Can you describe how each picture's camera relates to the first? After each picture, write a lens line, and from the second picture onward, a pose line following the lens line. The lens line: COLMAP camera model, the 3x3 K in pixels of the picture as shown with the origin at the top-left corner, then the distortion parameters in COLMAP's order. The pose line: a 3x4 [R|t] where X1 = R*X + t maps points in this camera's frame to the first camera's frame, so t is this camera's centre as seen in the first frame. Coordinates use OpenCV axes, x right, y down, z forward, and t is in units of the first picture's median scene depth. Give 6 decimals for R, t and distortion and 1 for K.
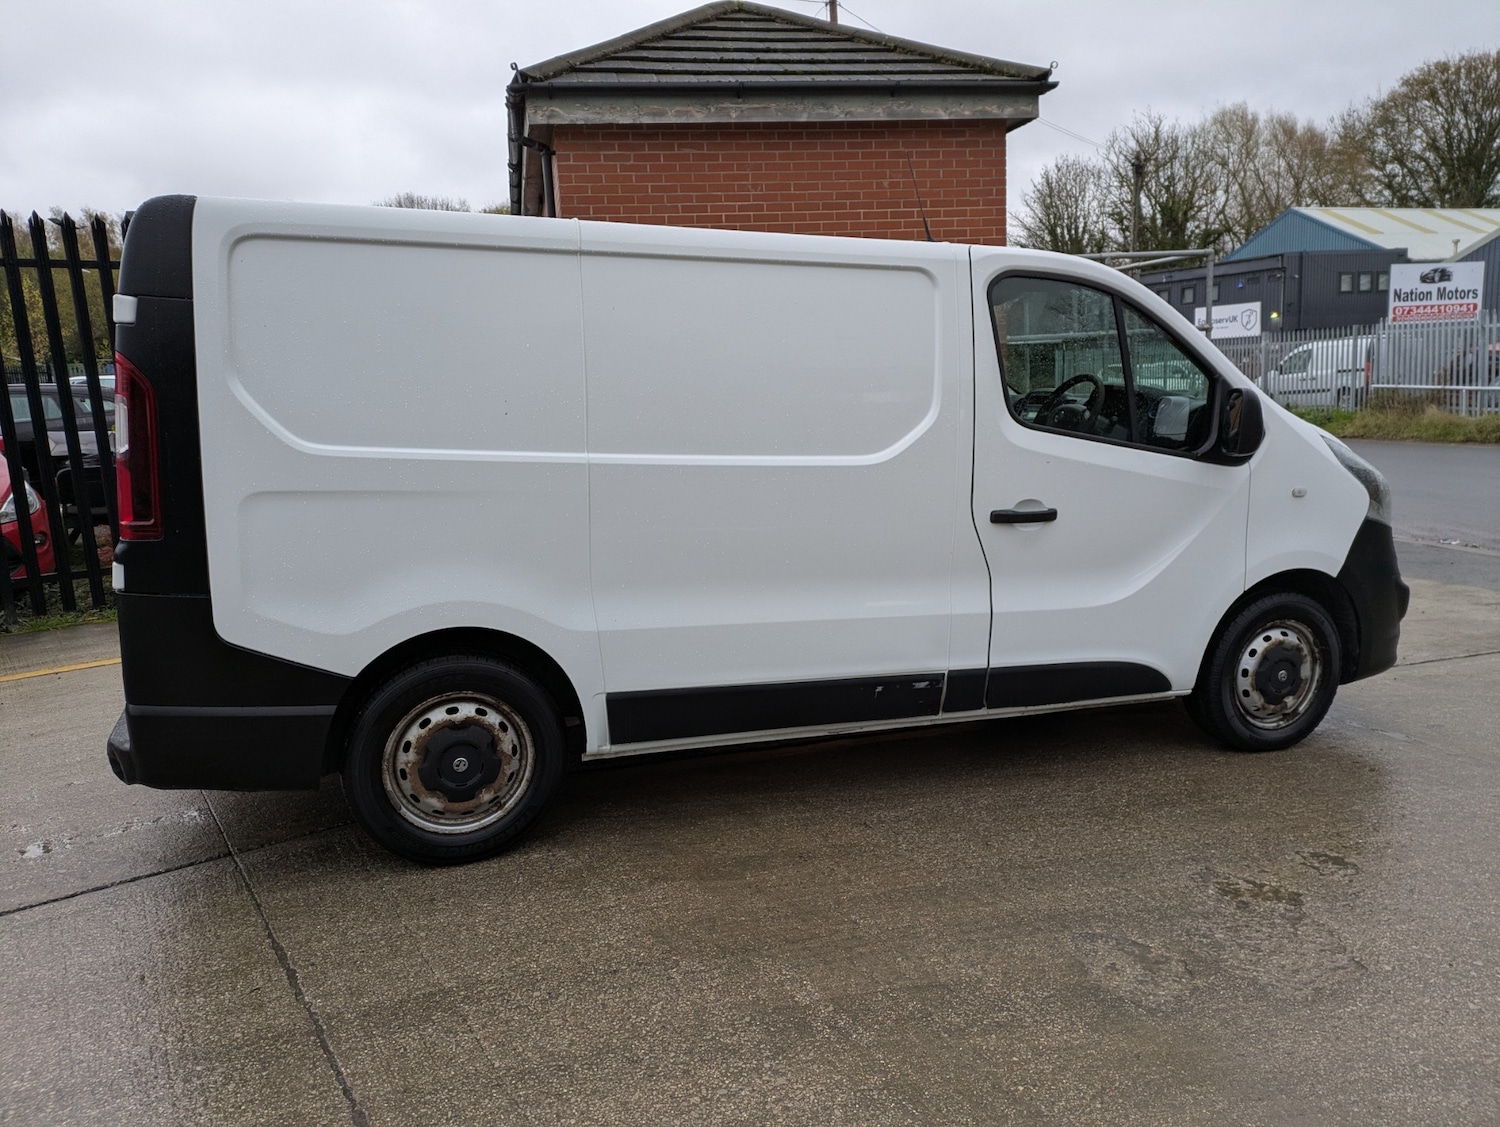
lens RADIAL K [[1078.1, 0, 749.8], [0, 1078.1, 552.7], [0, 0, 1]] dist [0.066703, -0.058870]
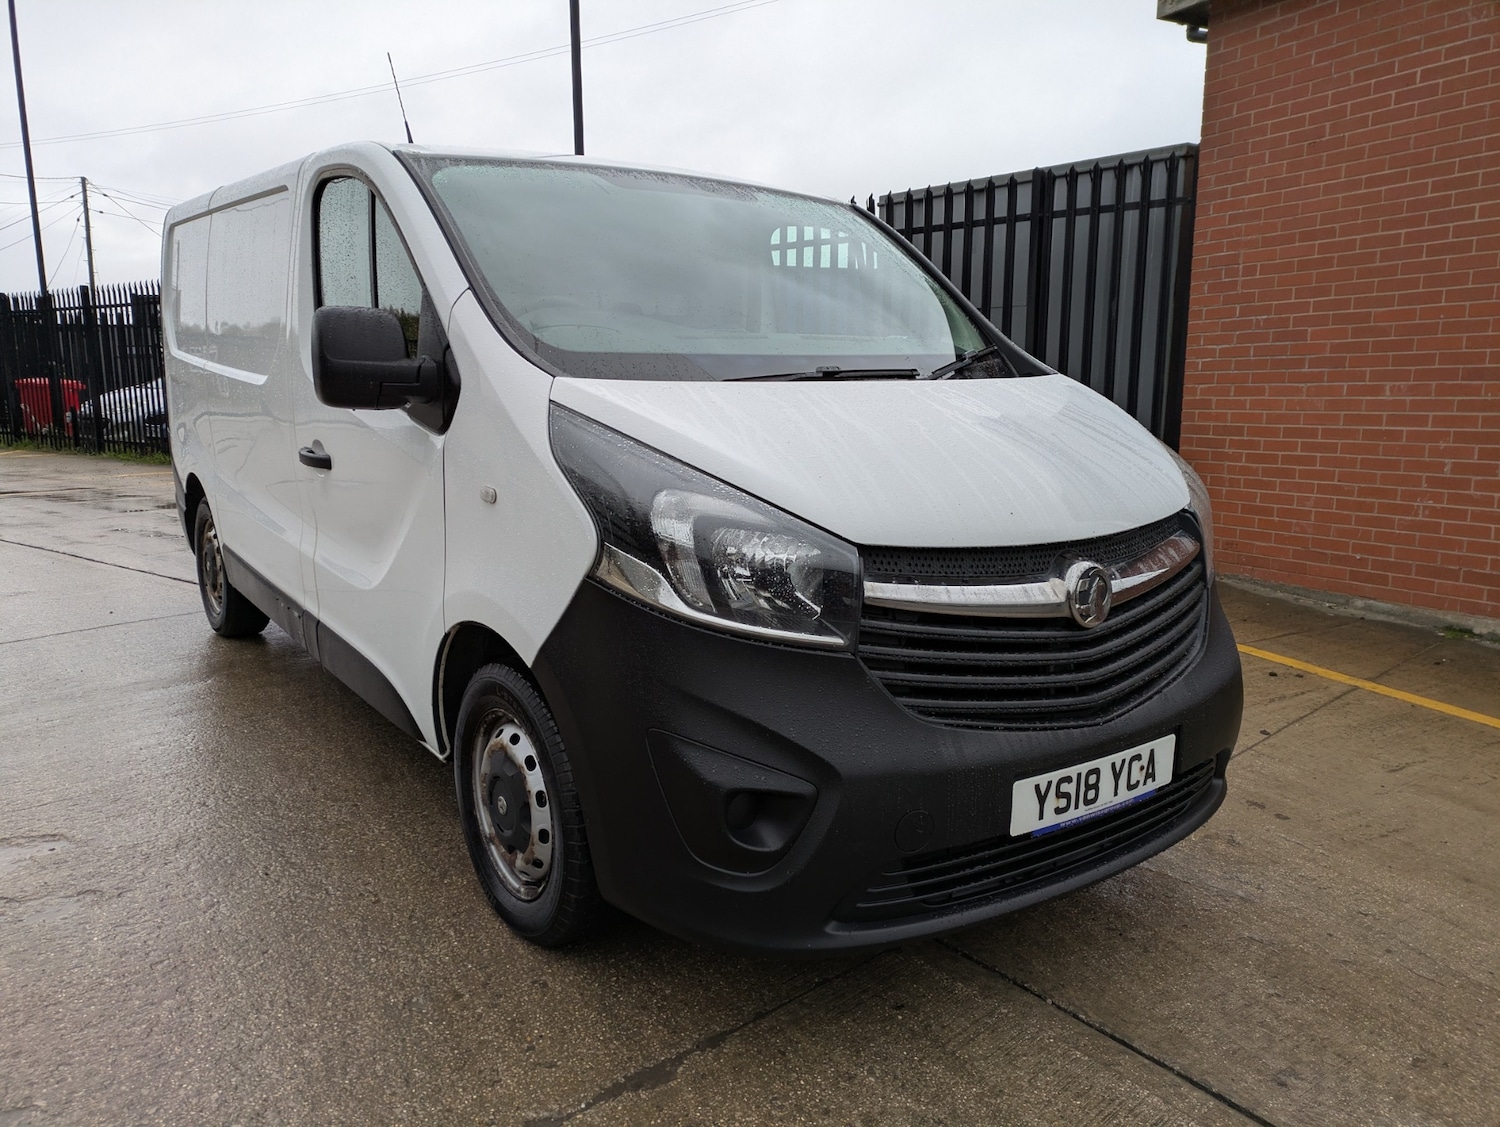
lens RADIAL K [[1090.0, 0, 729.1], [0, 1090.0, 567.5], [0, 0, 1]] dist [0.033969, -0.003644]
pose [[0.287873, 0.197753, -0.937029, 1.178049], [-0.170730, 0.973371, 0.152972, -0.137963], [0.942327, 0.115942, 0.313970, 1.026515]]
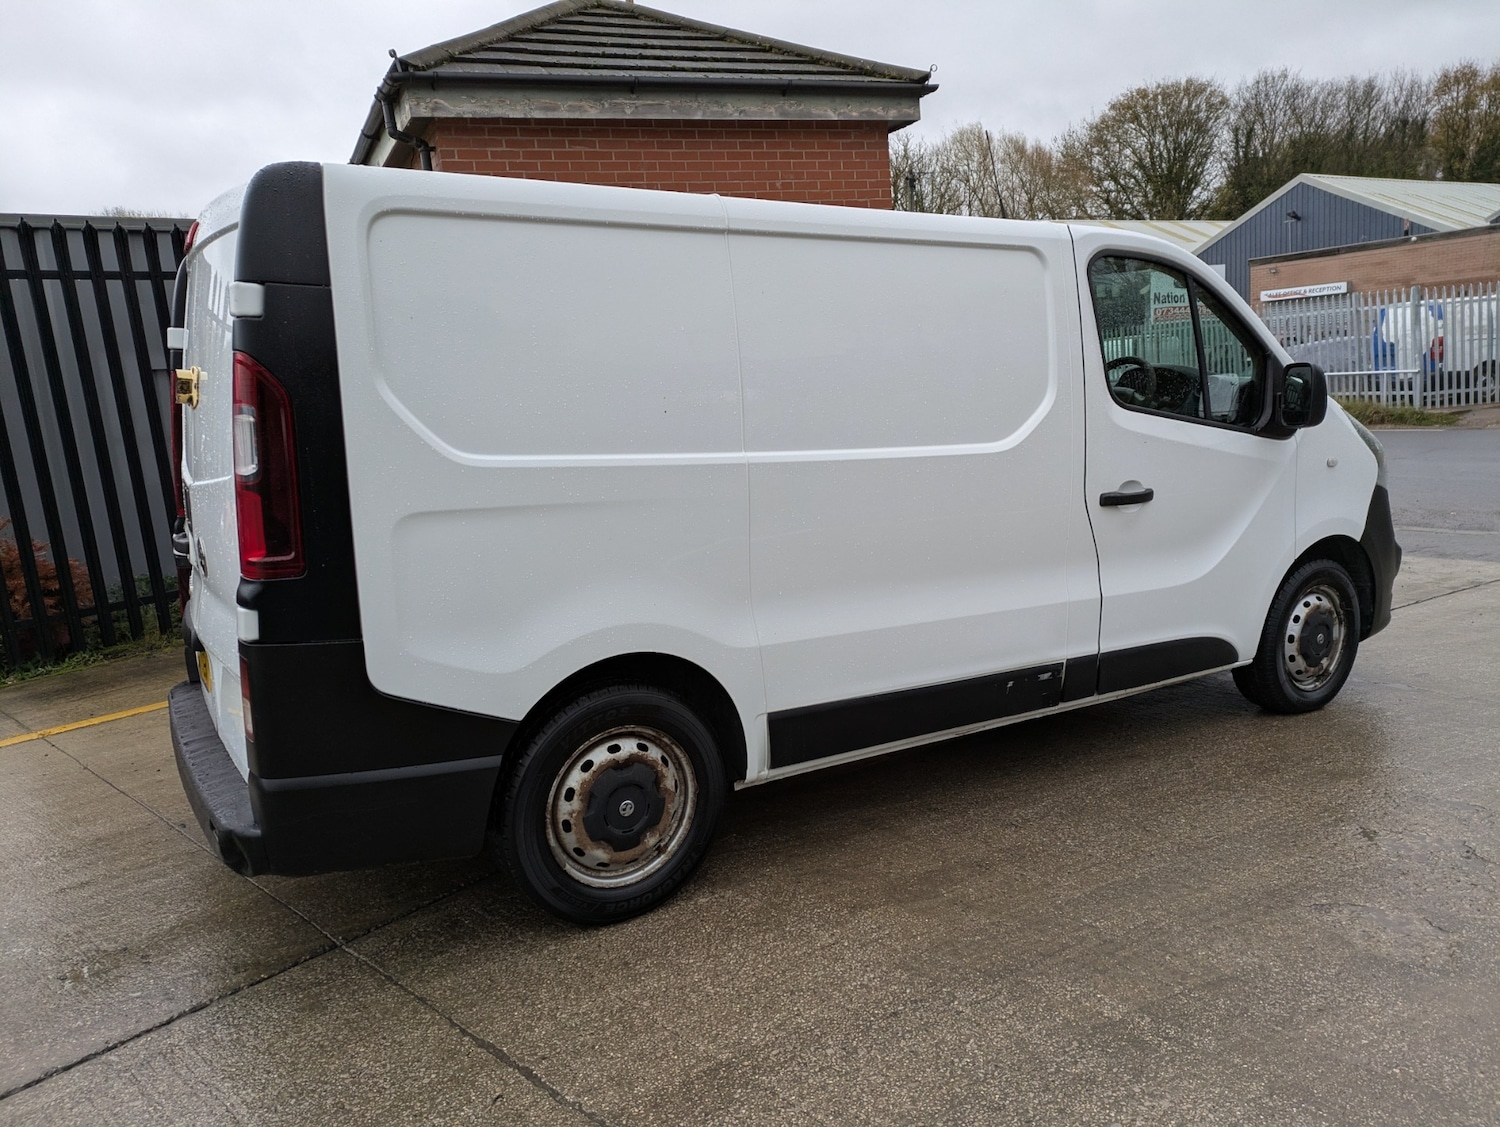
lens RADIAL K [[1075.5, 0, 750.0], [0, 1075.5, 563.5], [0, 0, 1]] dist [0.077763, -0.077542]
pose [[0.977326, -0.068971, 0.200192, -0.282445], [0.069602, 0.997567, 0.003894, -0.001381], [-0.199974, 0.010128, 0.979749, 0.092413]]
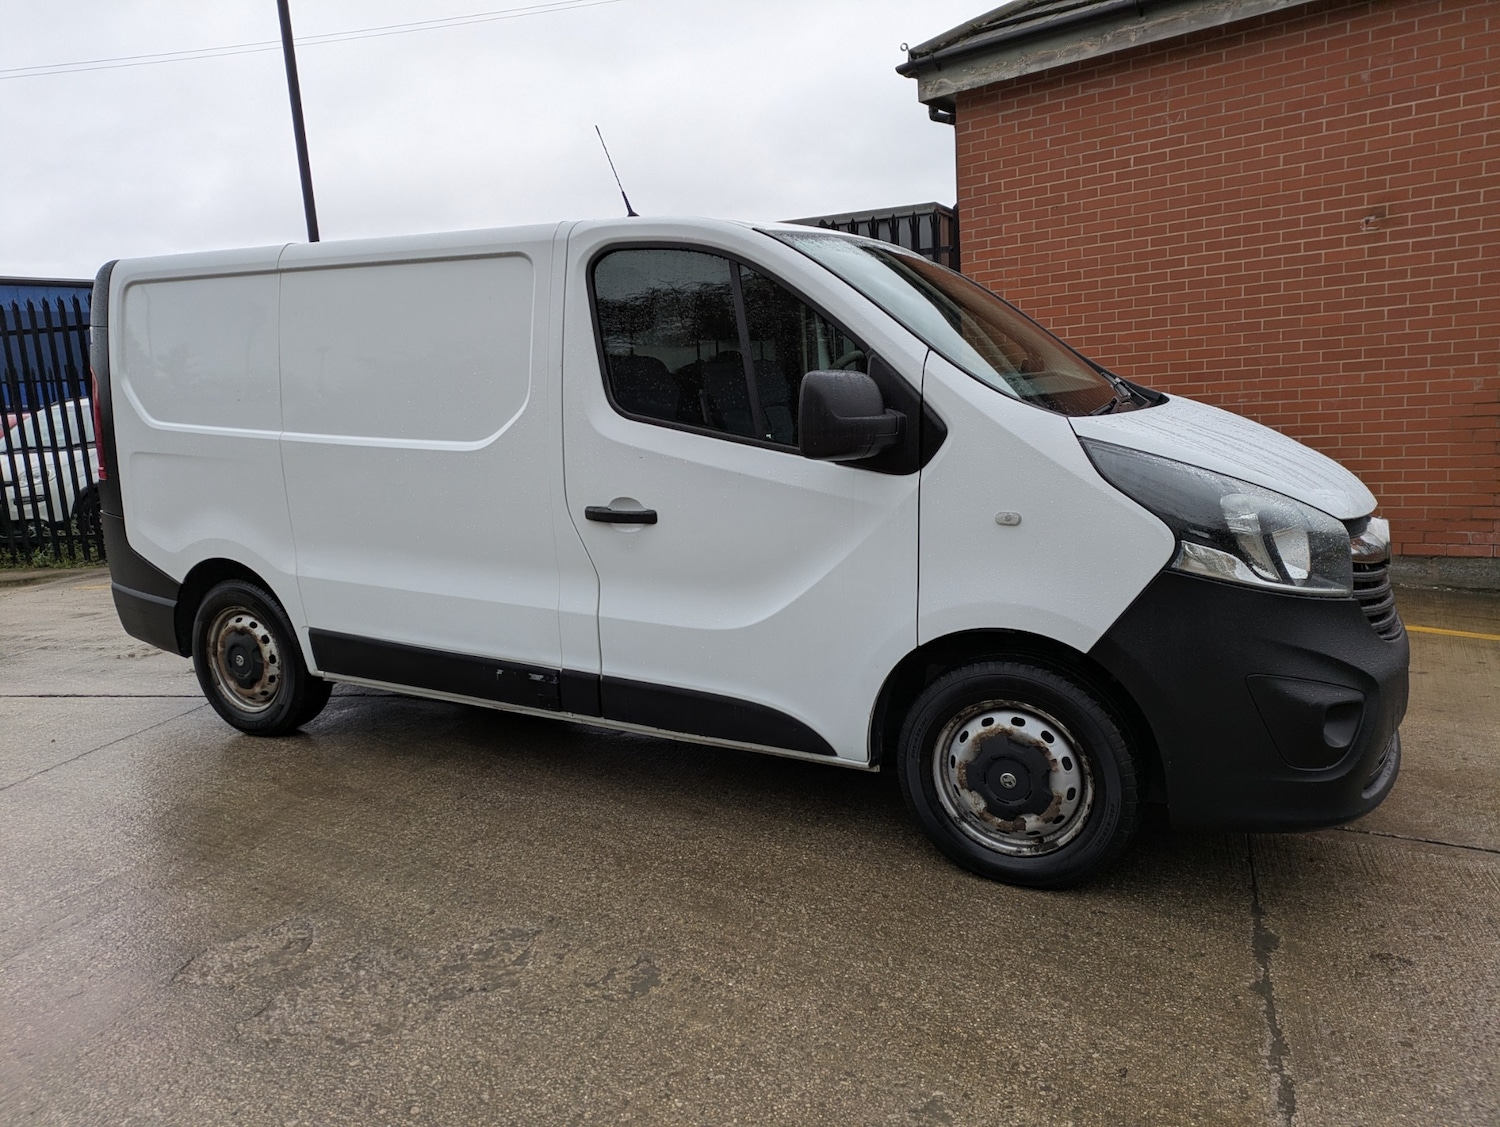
lens RADIAL K [[1078.1, 0, 749.8], [0, 1078.1, 552.7], [0, 0, 1]] dist [0.066703, -0.058870]
pose [[0.679019, 0.106359, -0.726375, 0.968536], [-0.088556, 0.994091, 0.062777, -0.067862], [0.728760, 0.021698, 0.684425, 0.451555]]
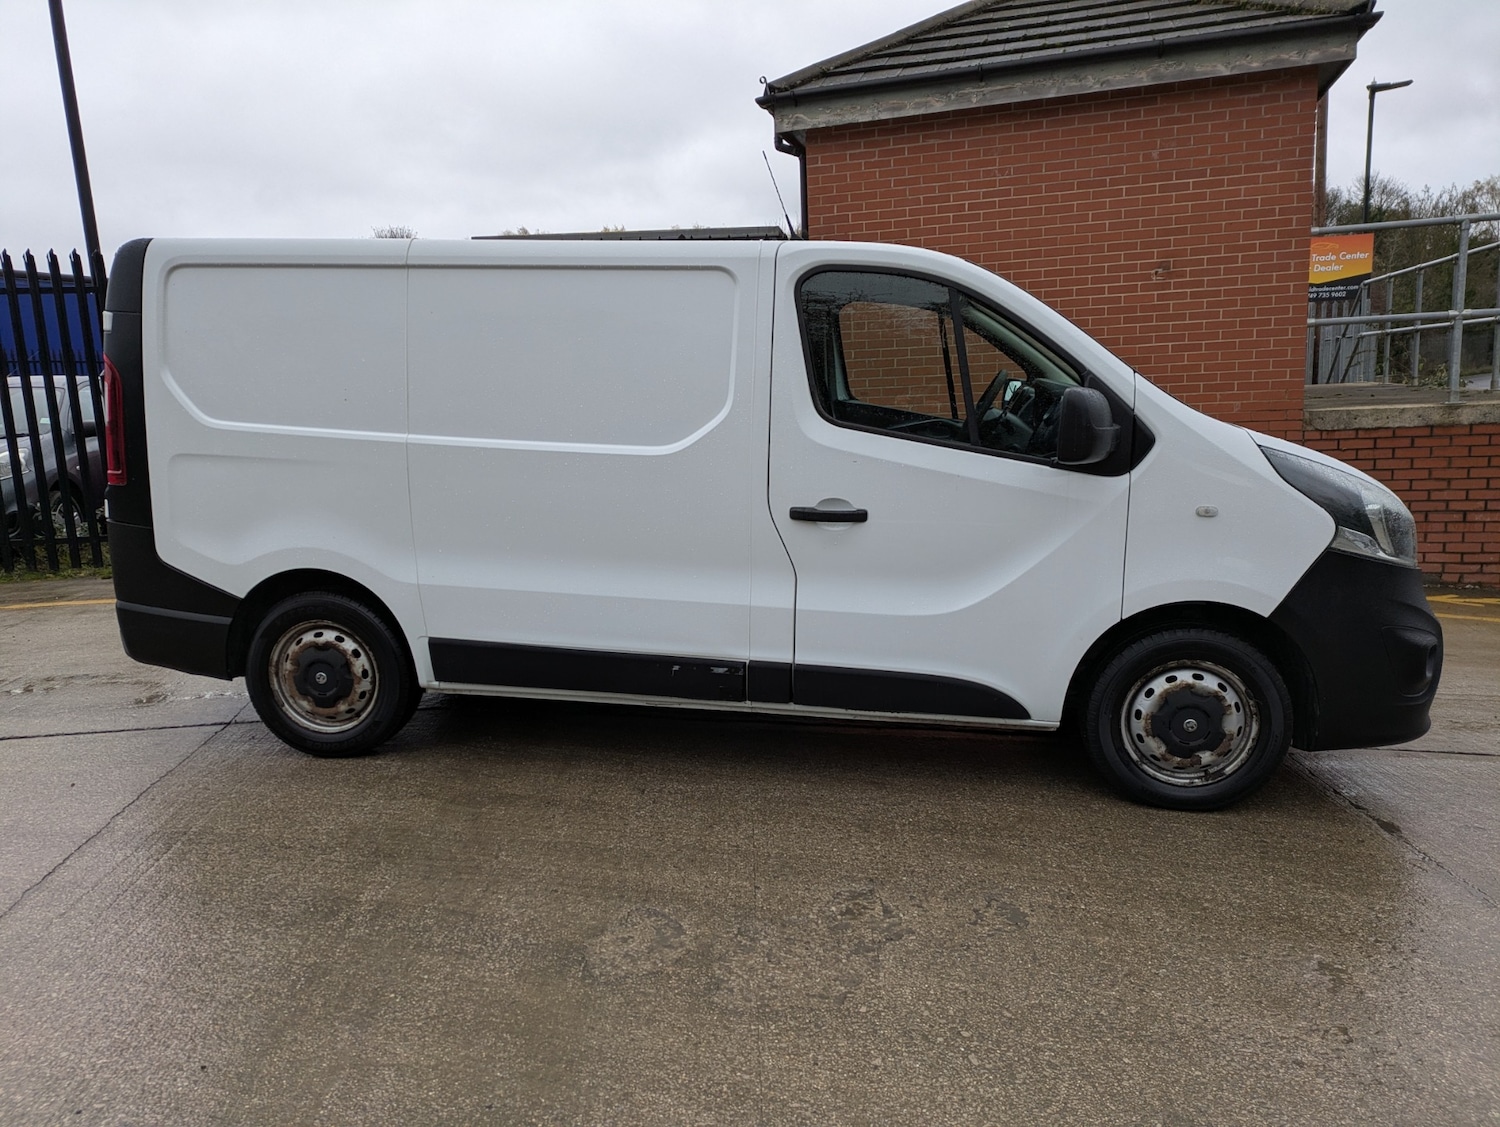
lens RADIAL K [[1074.3, 0, 744.6], [0, 1074.3, 559.6], [0, 0, 1]] dist [0.068893, -0.053454]
pose [[0.882379, 0.085679, -0.462673, 0.630886], [-0.078446, 0.996308, 0.034892, -0.021009], [0.463954, 0.005506, 0.885842, 0.093133]]
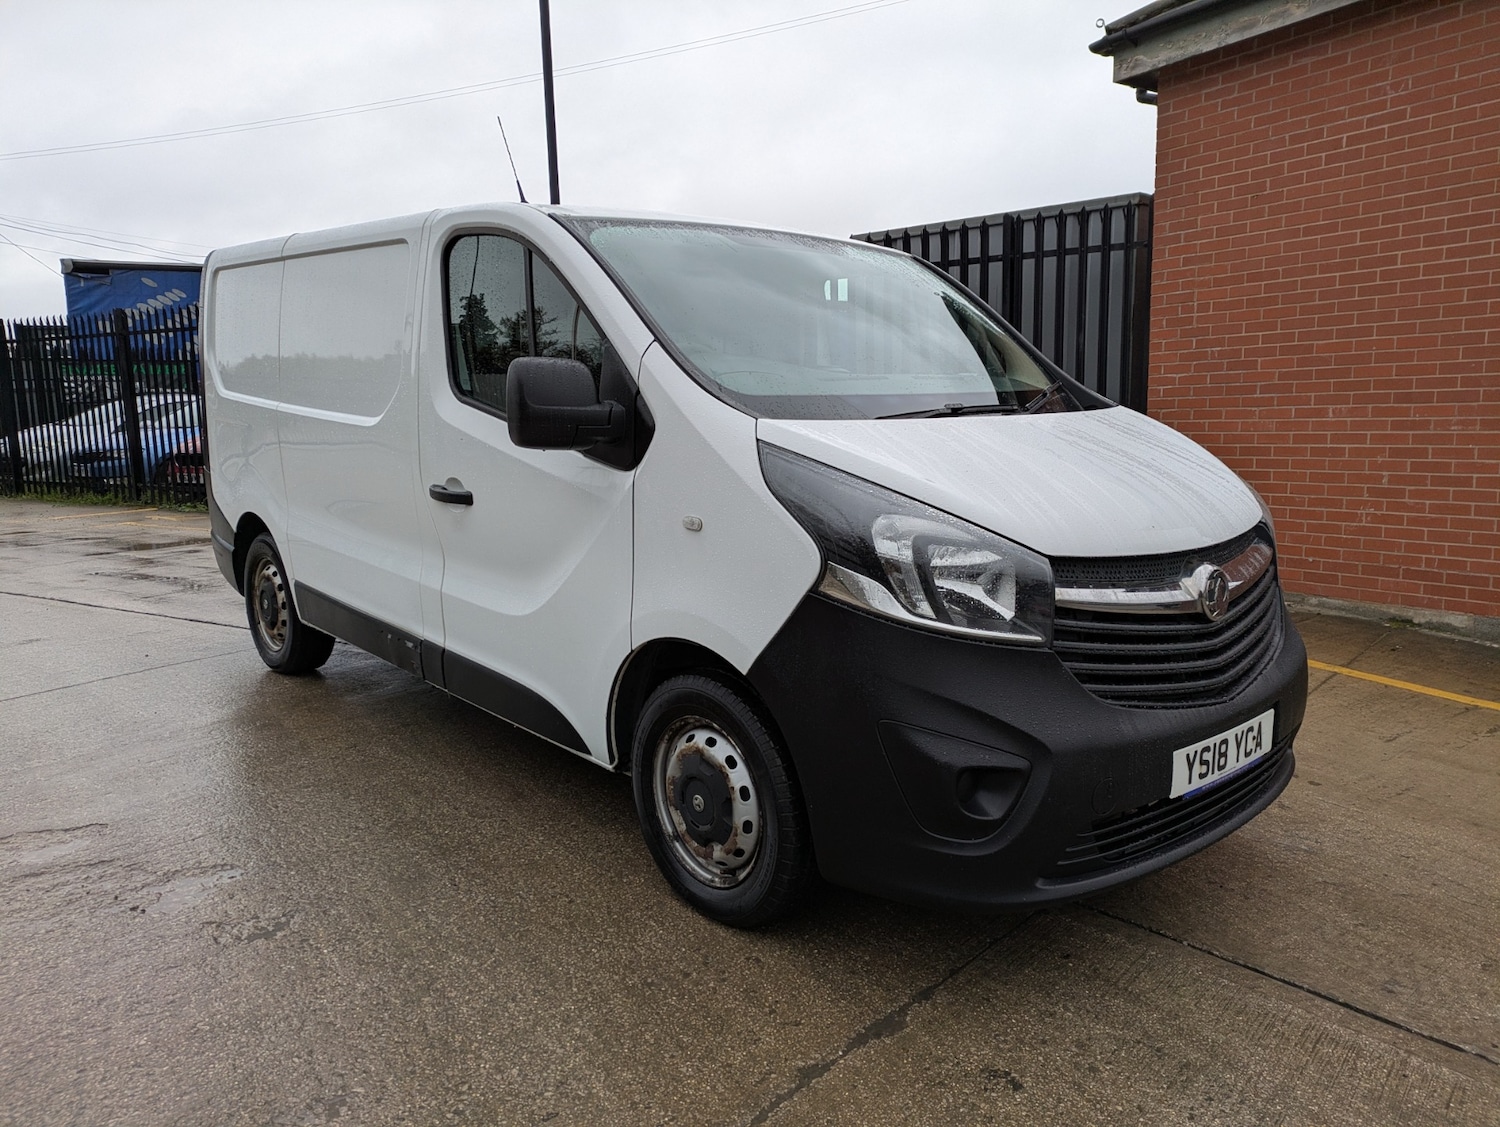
lens RADIAL K [[1081.9, 0, 781.5], [0, 1081.9, 562.5], [0, 0, 1]] dist [0.056067, -0.035908]
pose [[0.407445, 0.161697, -0.898801, 1.197741], [-0.153834, 0.982288, 0.106980, -0.118254], [0.900180, 0.094678, 0.425103, 0.847109]]
